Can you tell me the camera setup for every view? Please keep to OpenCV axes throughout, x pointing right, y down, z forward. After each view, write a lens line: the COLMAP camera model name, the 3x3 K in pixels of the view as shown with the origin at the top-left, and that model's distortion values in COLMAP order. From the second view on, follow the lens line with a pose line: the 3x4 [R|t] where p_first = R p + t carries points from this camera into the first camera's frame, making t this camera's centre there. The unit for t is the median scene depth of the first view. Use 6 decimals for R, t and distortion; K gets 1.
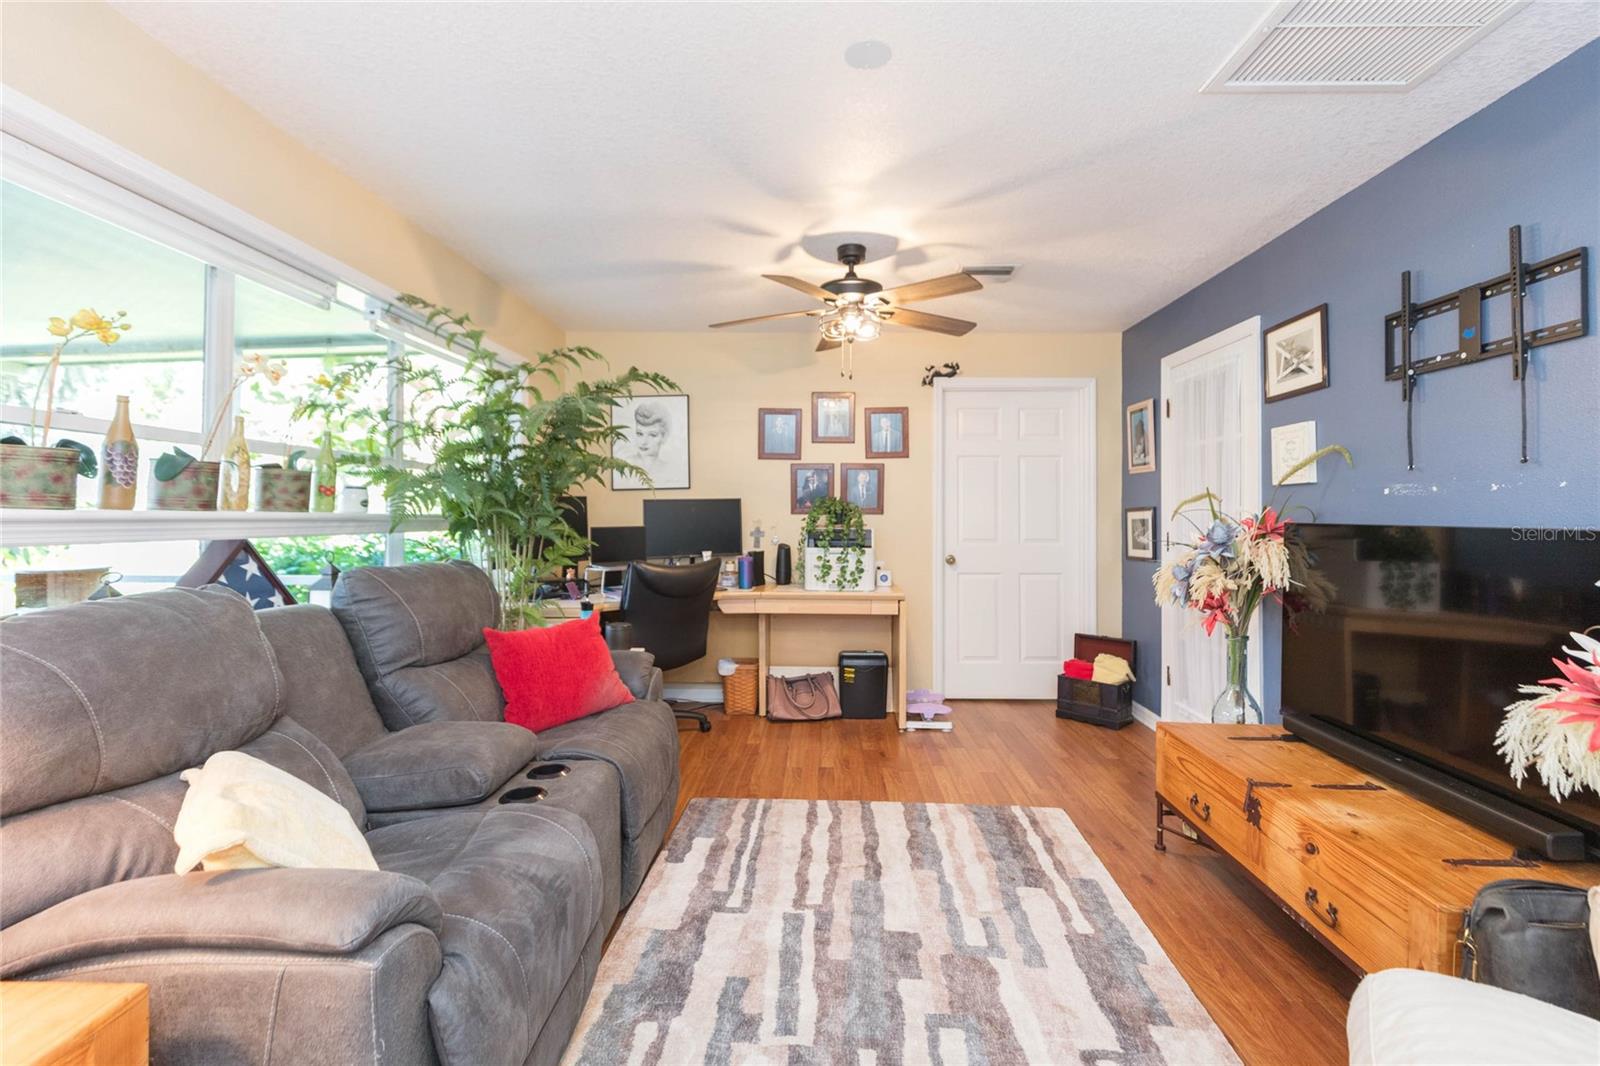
lens RADIAL K [[717.6, 0, 816.2], [0, 717.6, 500.5], [0, 0, 1]] dist [0.007997, -0.004465]
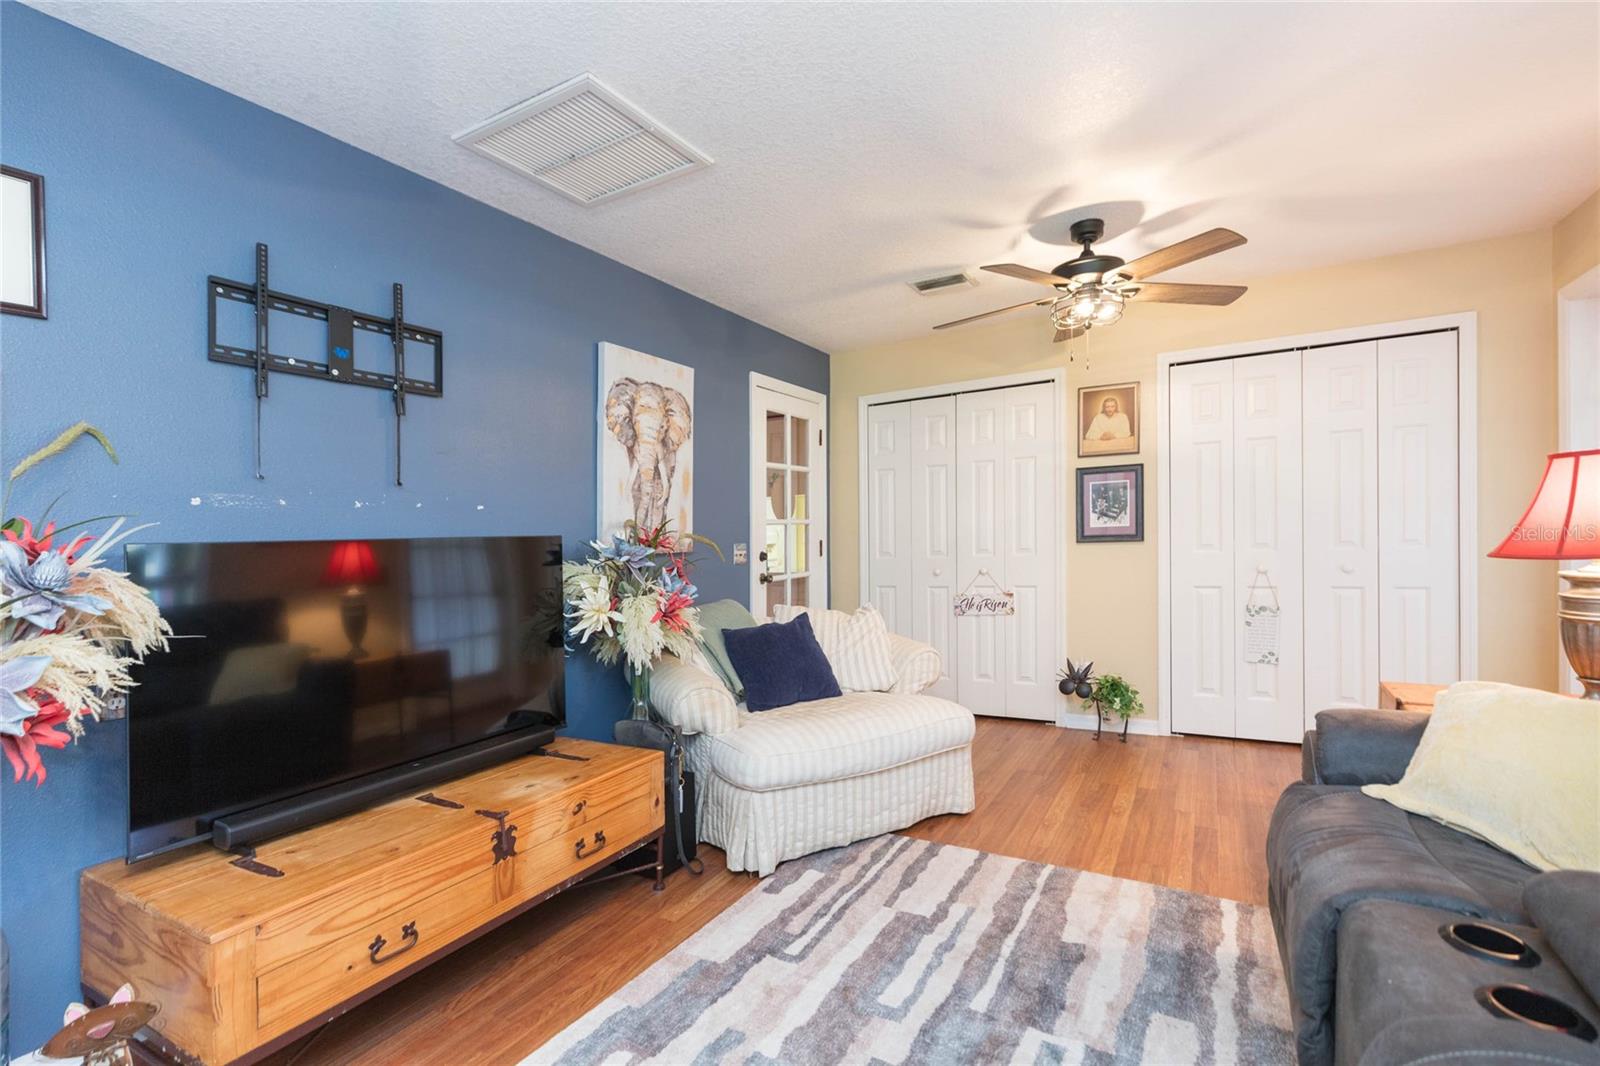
lens RADIAL K [[717.6, 0, 815.7], [0, 717.6, 546.7], [0, 0, 1]] dist [0.007997, -0.004465]
pose [[-0.881536, 0.010921, 0.471991, -0.151741], [0.016309, 0.999840, 0.007325, 0.040520], [-0.471835, 0.014155, -0.881573, 1.331487]]
